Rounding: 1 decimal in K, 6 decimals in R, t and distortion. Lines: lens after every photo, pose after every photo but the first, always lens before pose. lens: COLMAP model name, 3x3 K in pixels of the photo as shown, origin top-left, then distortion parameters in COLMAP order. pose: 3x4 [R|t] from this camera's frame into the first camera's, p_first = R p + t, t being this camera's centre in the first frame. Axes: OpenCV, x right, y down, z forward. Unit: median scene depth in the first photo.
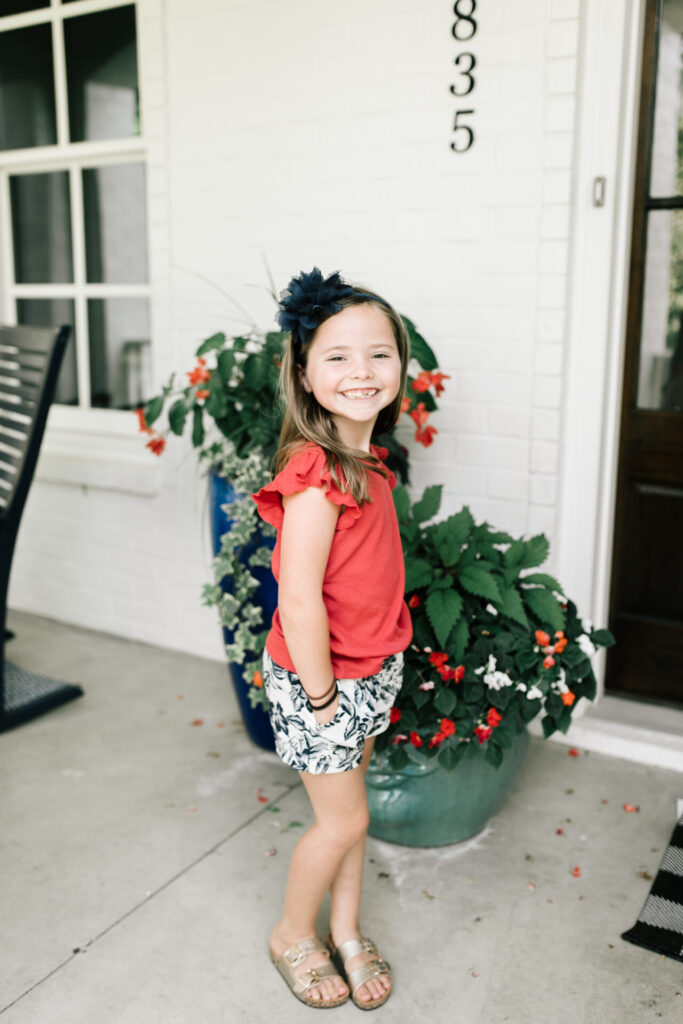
lens RADIAL K [[896.6, 0, 341.5], [0, 896.6, 512.0], [0, 0, 1]] dist [-0.126299, 0.201941]
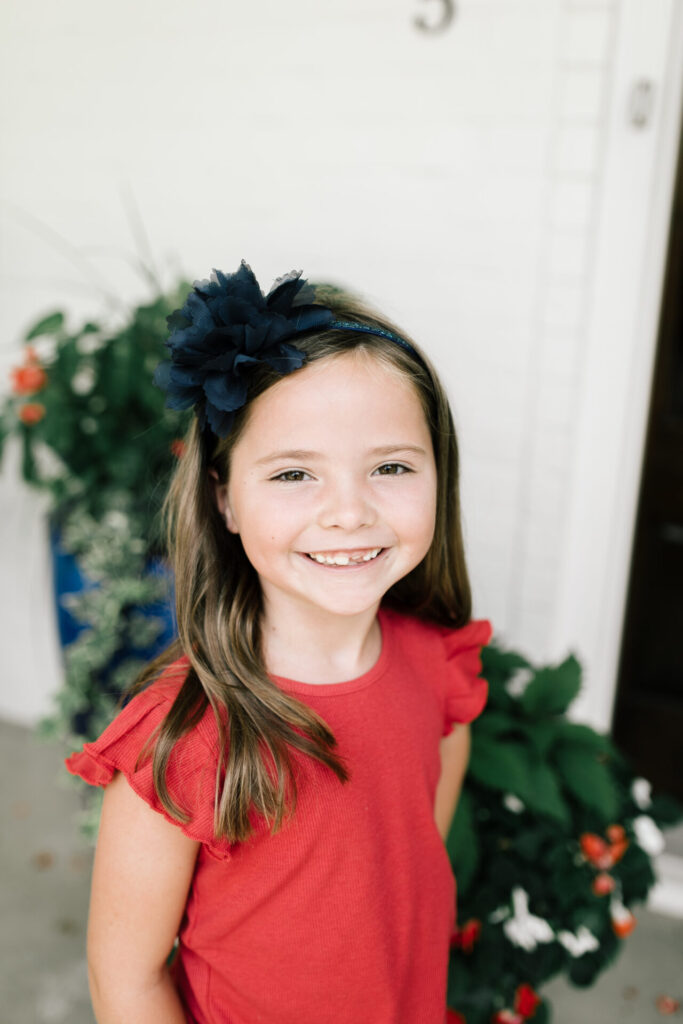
lens RADIAL K [[896.6, 0, 341.5], [0, 896.6, 512.0], [0, 0, 1]] dist [-0.126299, 0.201941]
pose [[0.990864, -0.009953, 0.134501, -0.029867], [-0.002467, 0.995769, 0.091864, -0.148977], [-0.134846, -0.091356, 0.986646, 0.438705]]
